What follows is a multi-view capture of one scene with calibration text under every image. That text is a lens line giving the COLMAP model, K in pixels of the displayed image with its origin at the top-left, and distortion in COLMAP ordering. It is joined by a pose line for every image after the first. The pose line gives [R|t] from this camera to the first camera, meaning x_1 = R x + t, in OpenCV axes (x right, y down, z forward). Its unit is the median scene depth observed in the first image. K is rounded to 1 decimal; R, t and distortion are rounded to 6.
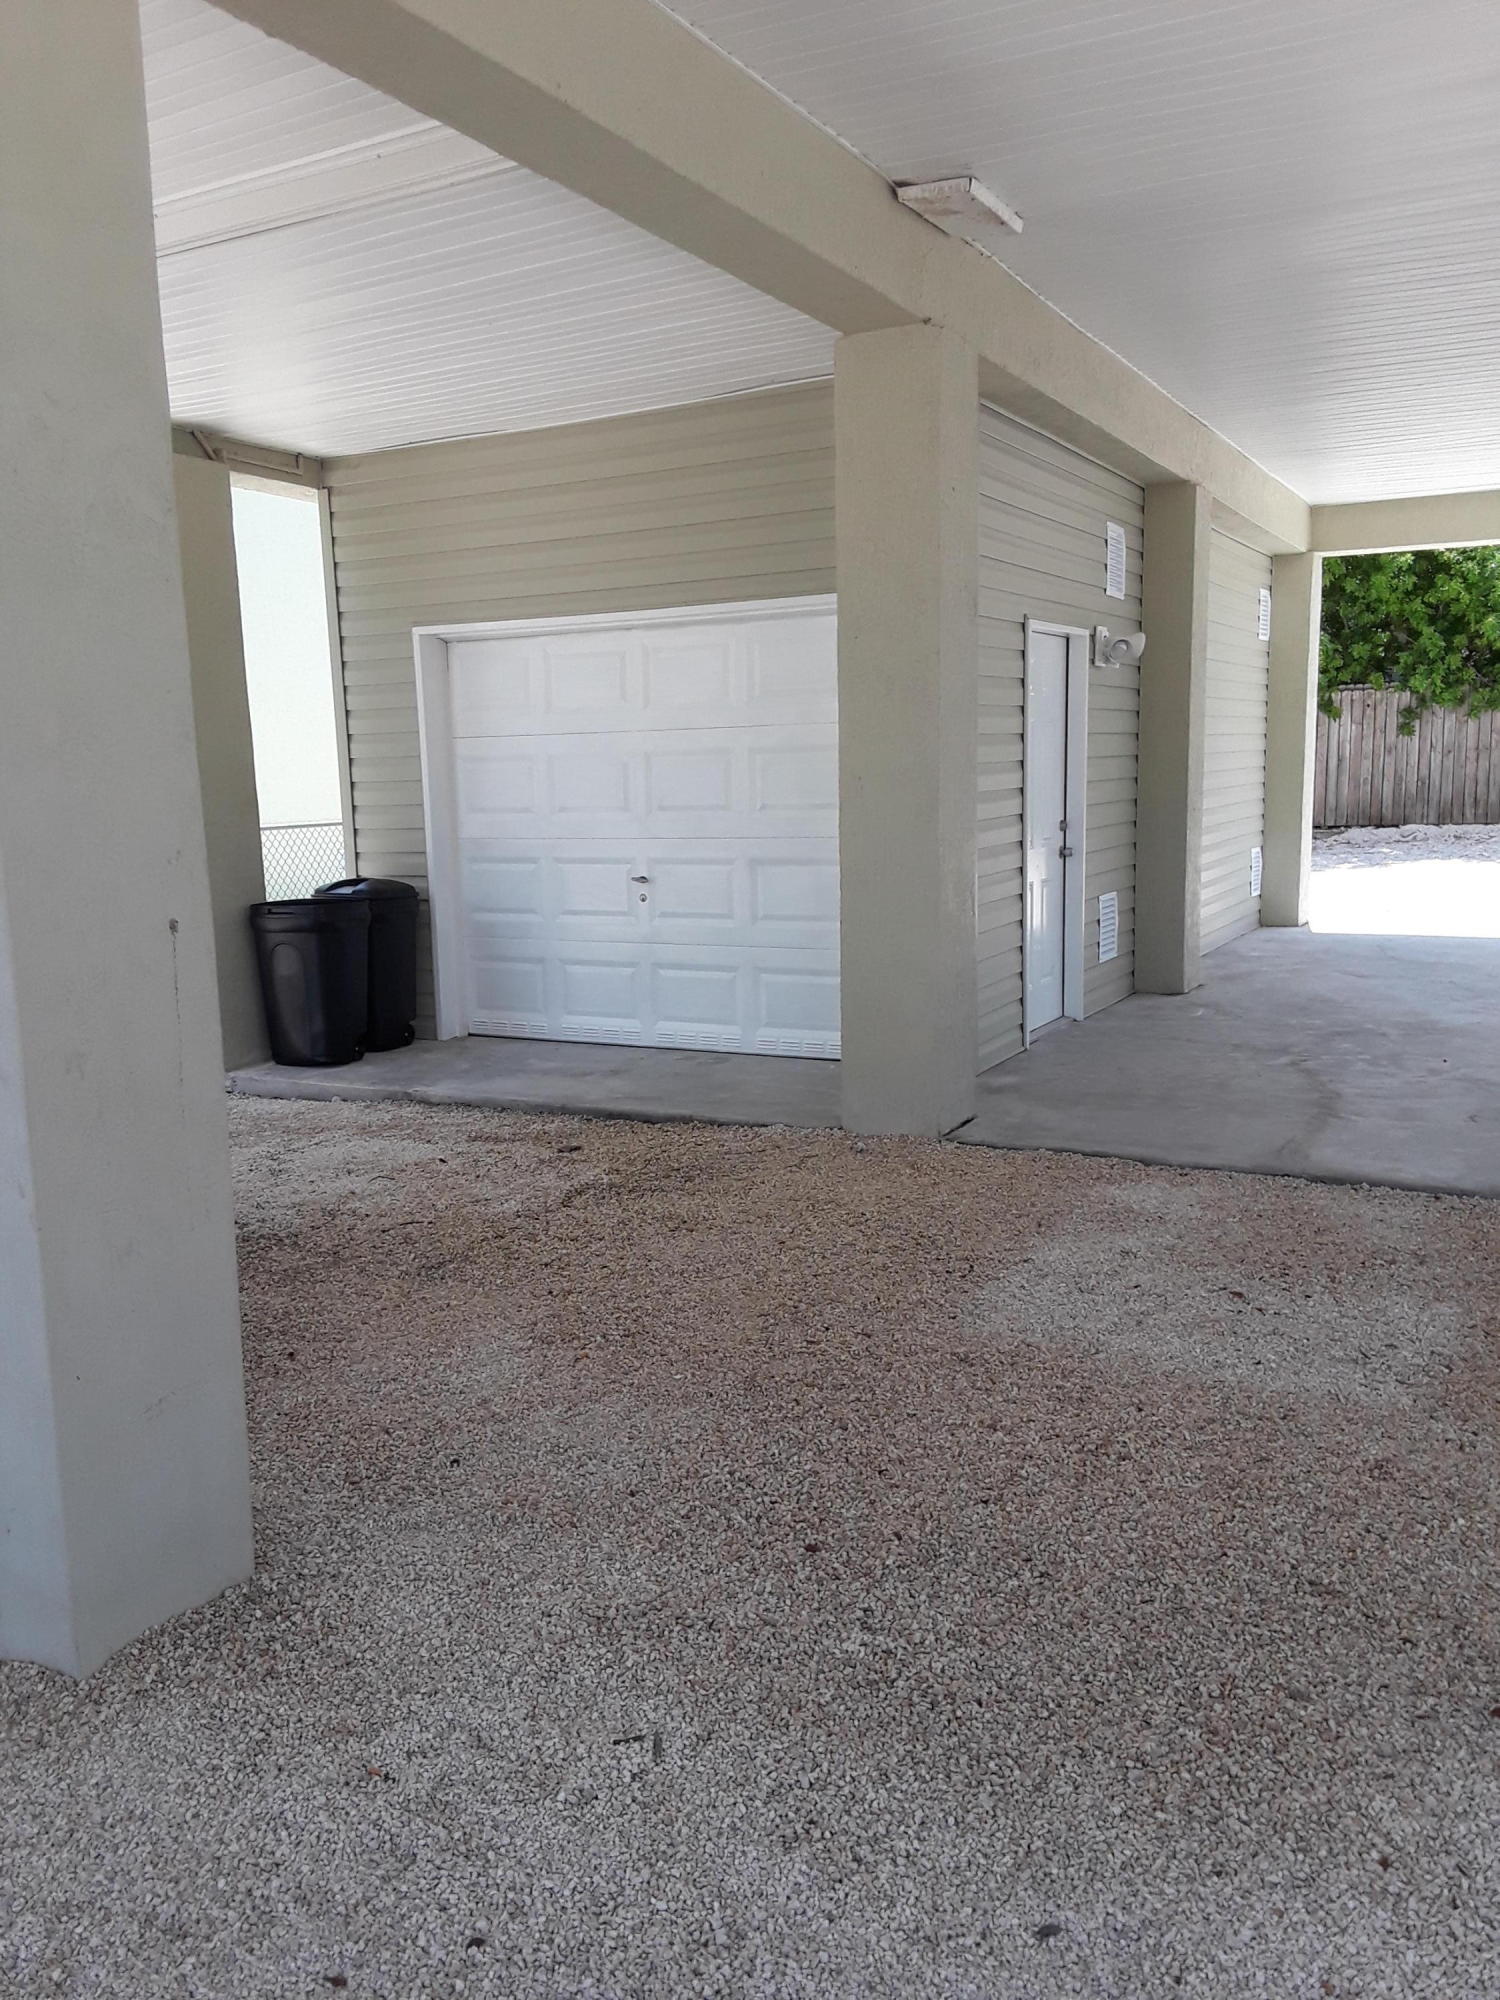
lens RADIAL K [[1632.2, 0, 686.6], [0, 1632.2, 1066.2], [0, 0, 1]] dist [0.124777, -0.200157]
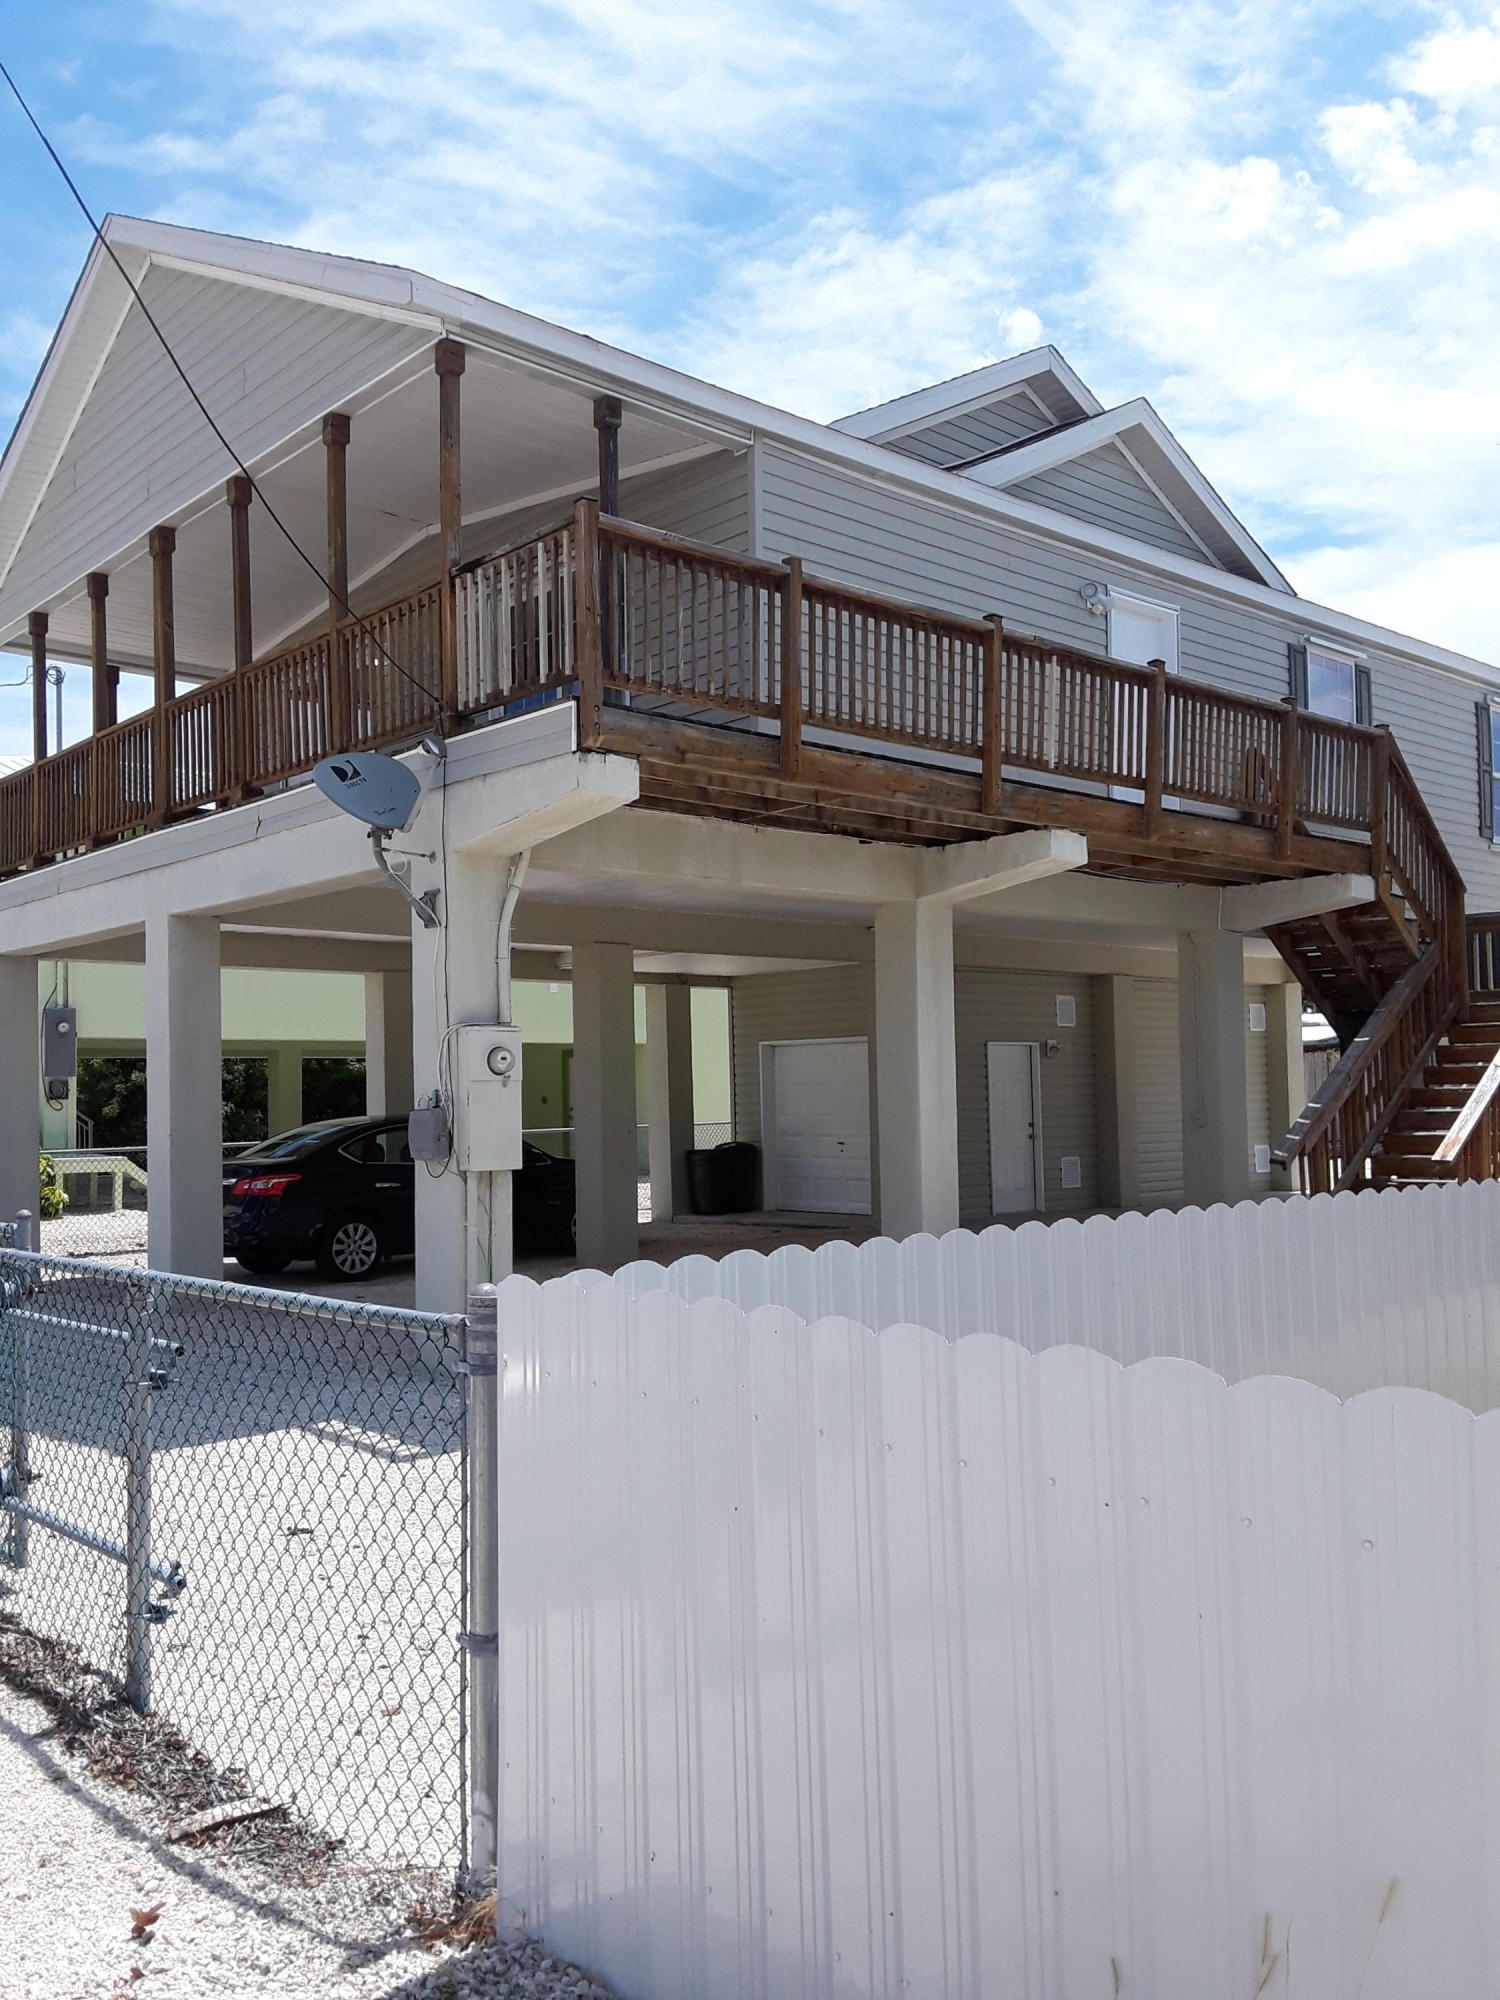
lens RADIAL K [[1624.2, 0, 704.7], [0, 1624.2, 1030.7], [0, 0, 1]] dist [0.109486, -0.194359]
pose [[0.950625, -0.003302, -0.310324, 0.509929], [-0.062084, 0.977707, -0.200587, 0.210696], [0.304069, 0.209949, 0.929228, -1.286141]]
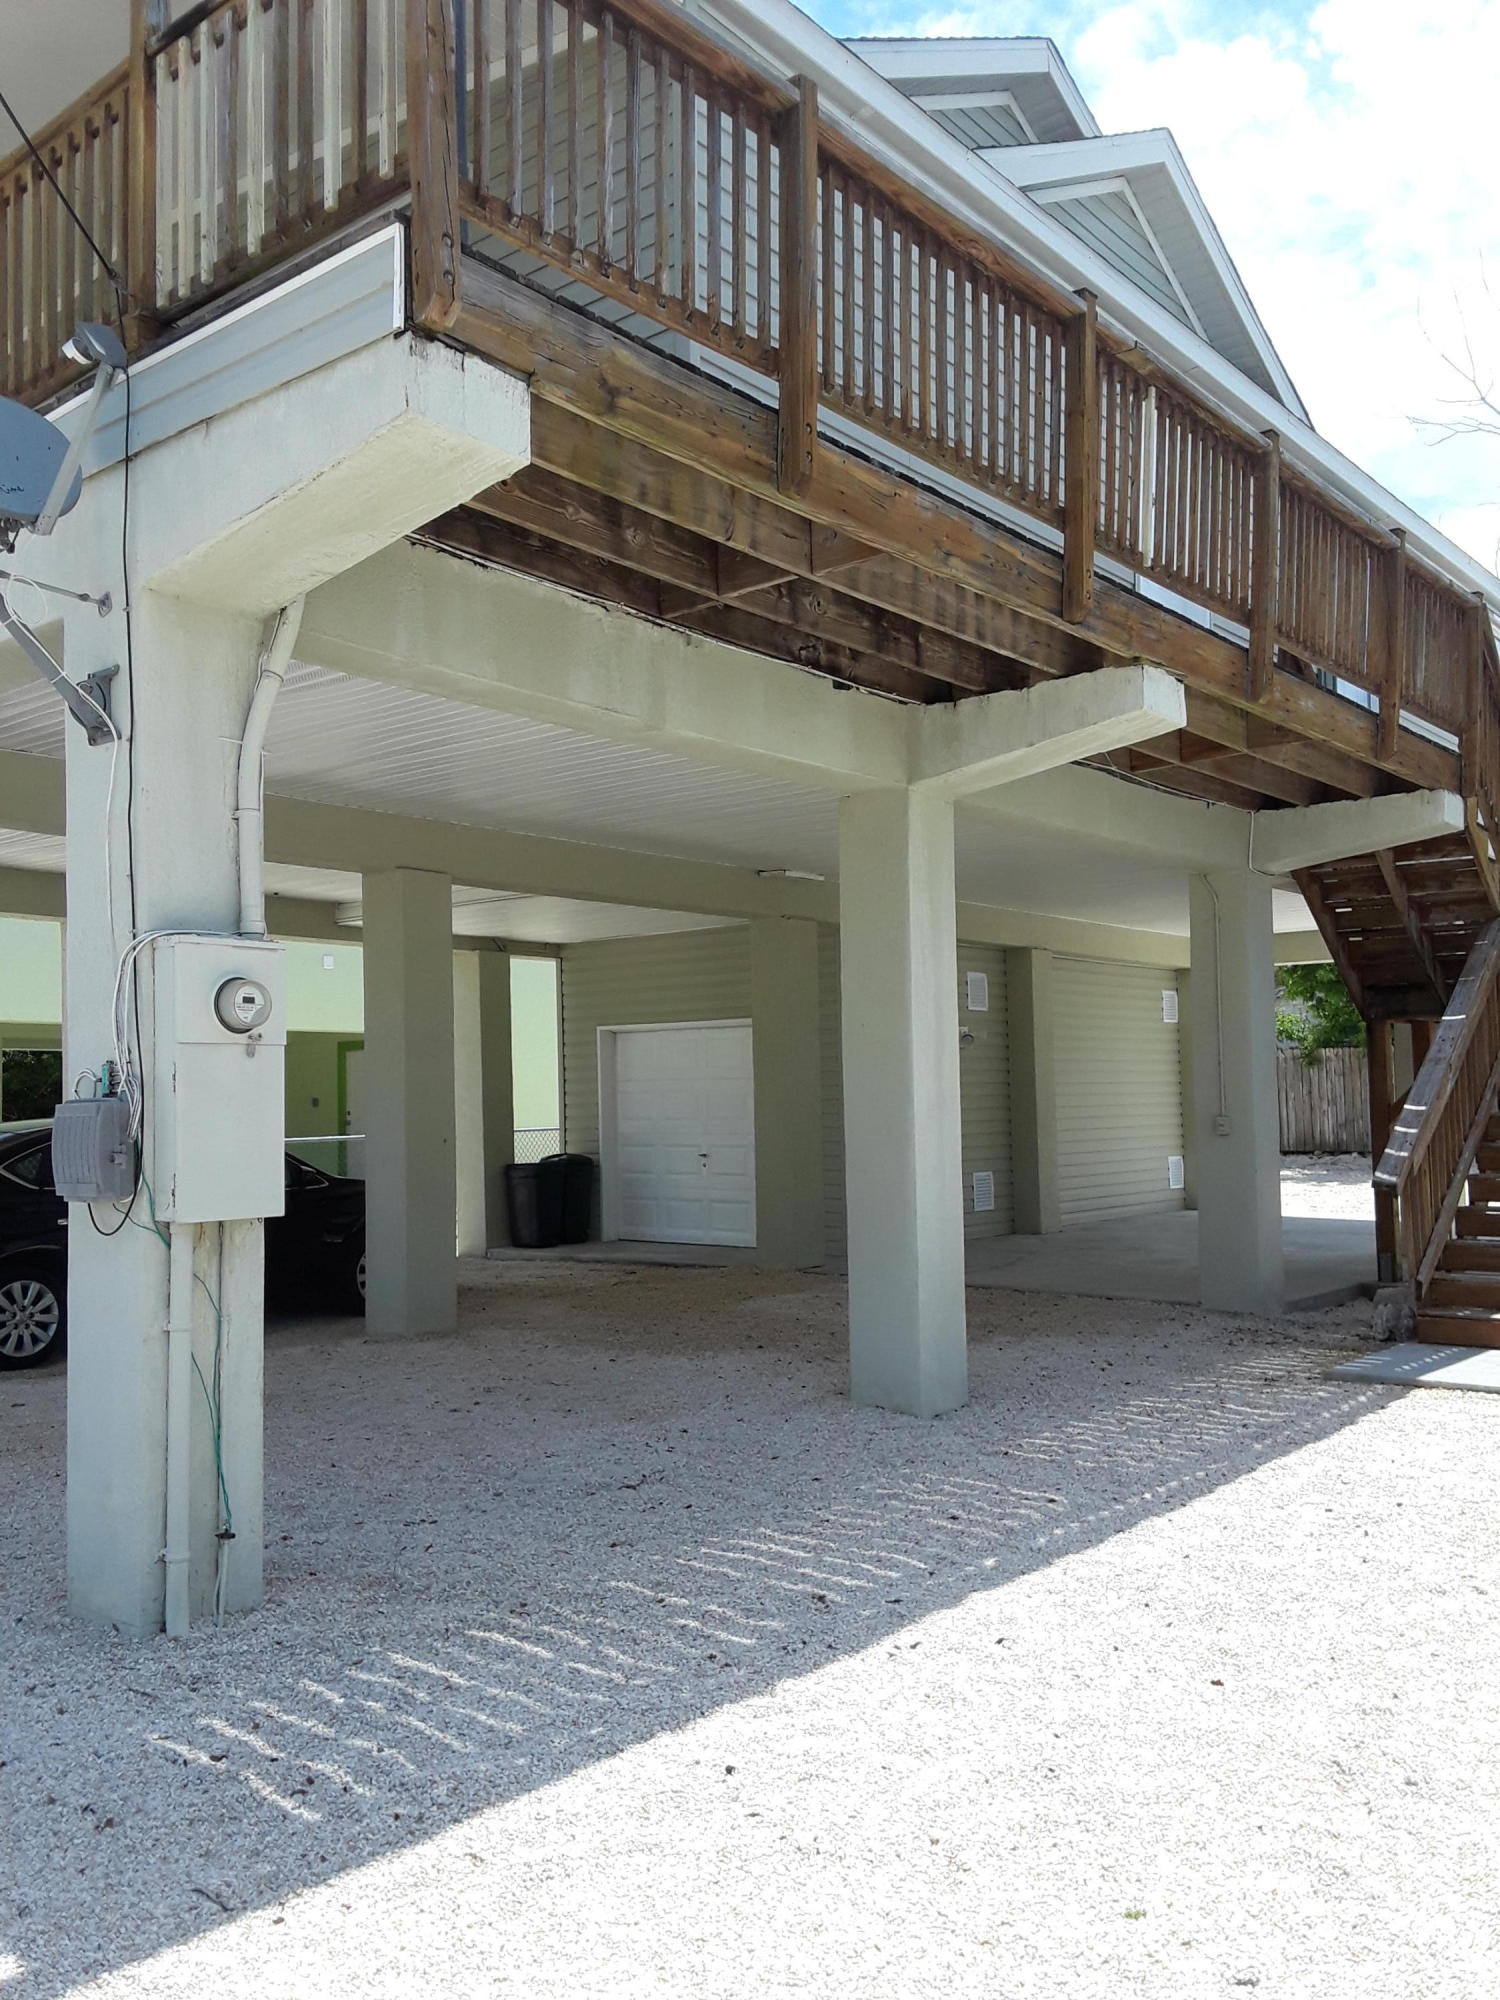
lens RADIAL K [[1632.2, 0, 686.6], [0, 1632.2, 1066.2], [0, 0, 1]] dist [0.124777, -0.200157]
pose [[0.981993, 0.008736, -0.188716, 0.301980], [-0.045266, 0.980712, -0.190143, 0.142432], [0.183415, 0.195262, 0.963448, -0.831194]]
